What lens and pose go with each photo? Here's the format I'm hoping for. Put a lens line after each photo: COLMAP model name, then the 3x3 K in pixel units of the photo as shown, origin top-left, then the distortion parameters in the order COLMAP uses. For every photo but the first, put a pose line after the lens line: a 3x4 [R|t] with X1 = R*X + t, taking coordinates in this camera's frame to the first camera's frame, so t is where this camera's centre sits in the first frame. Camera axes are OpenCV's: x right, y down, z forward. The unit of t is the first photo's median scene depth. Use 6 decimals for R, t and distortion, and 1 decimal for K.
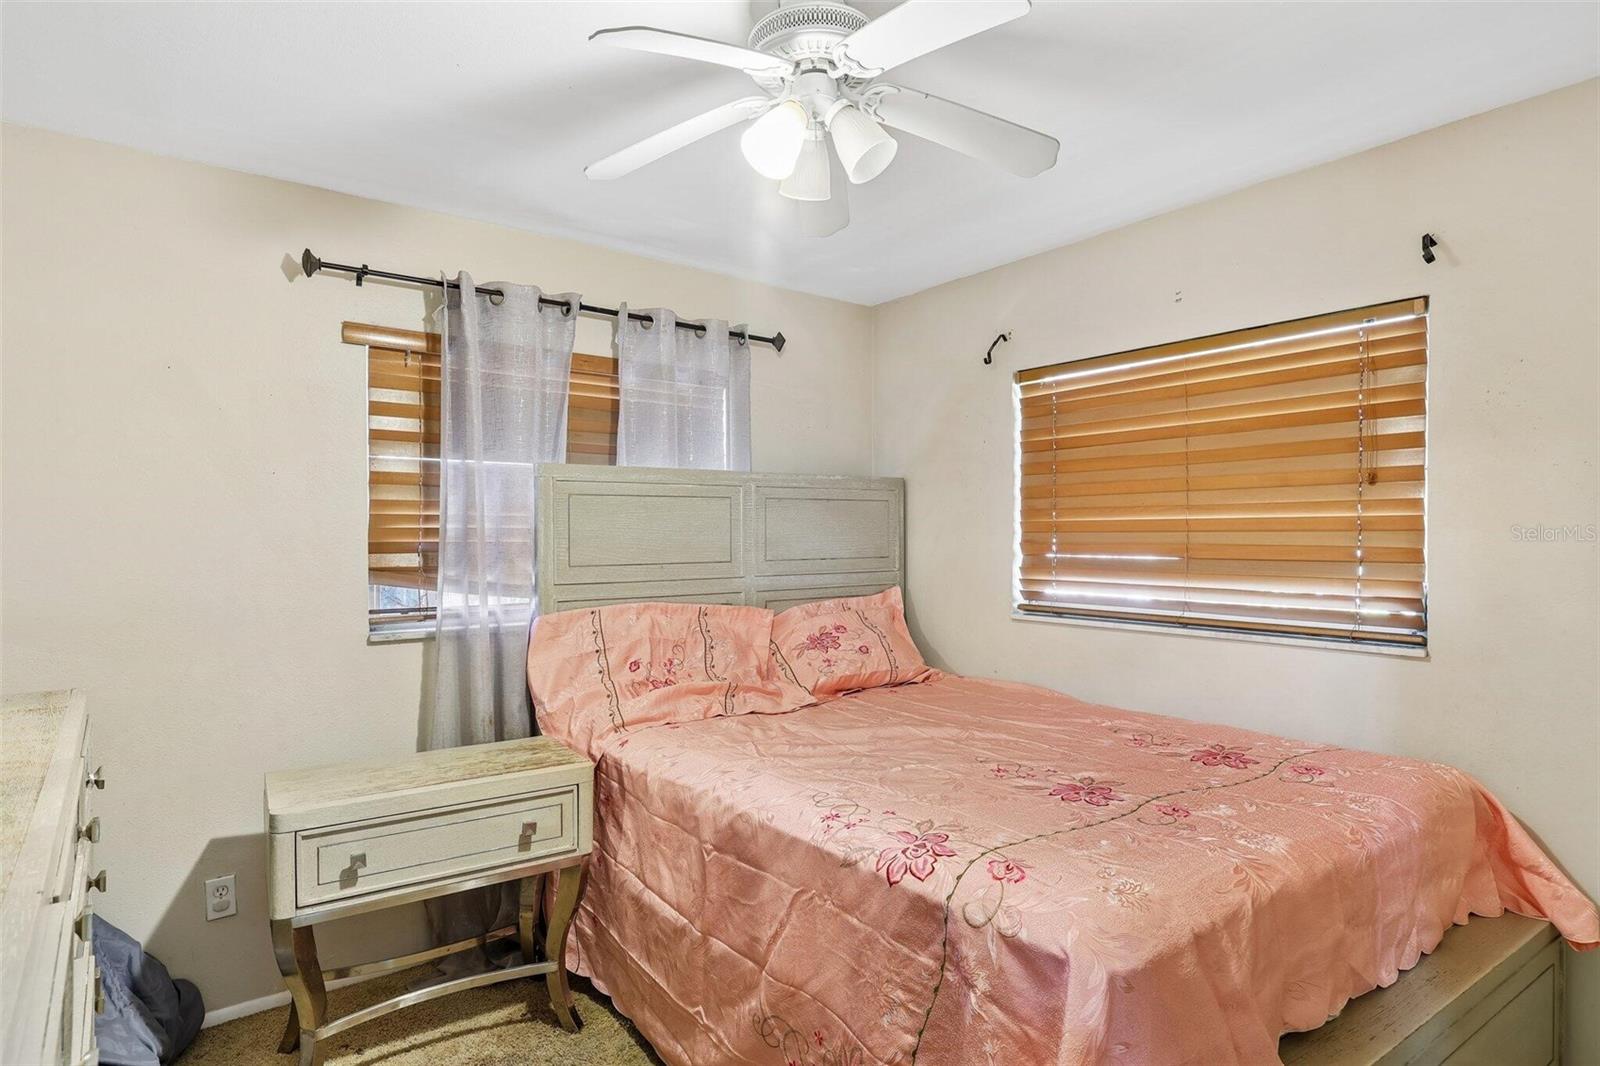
lens RADIAL K [[853.1, 0, 800.0], [0, 853.1, 533.0], [0, 0, 1]] dist [-0.000762, -0.000134]
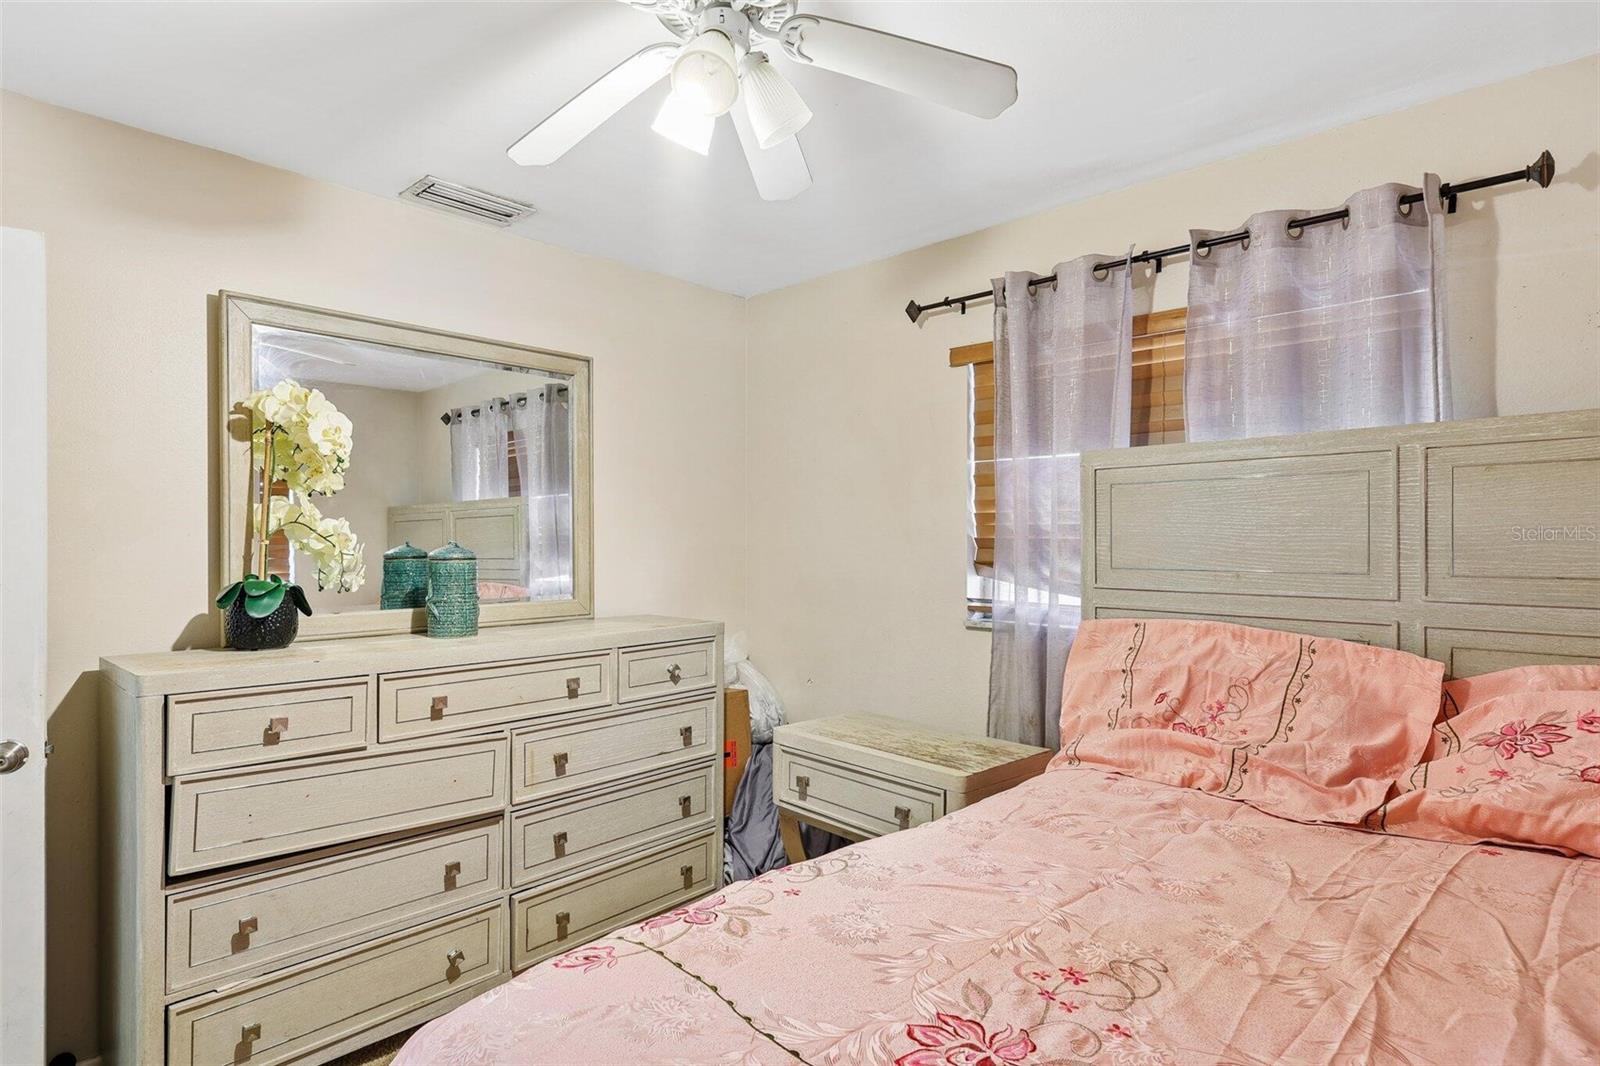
lens RADIAL K [[875.0, 0, 800.0], [0, 875.0, 533.0], [0, 0, 1]] dist [0.000037, 0.000221]
pose [[0.133135, 0.000302, -0.991098, 0.572940], [0.003906, 0.999992, 0.000829, 0.002012], [0.991090, -0.003982, 0.133133, 0.580854]]
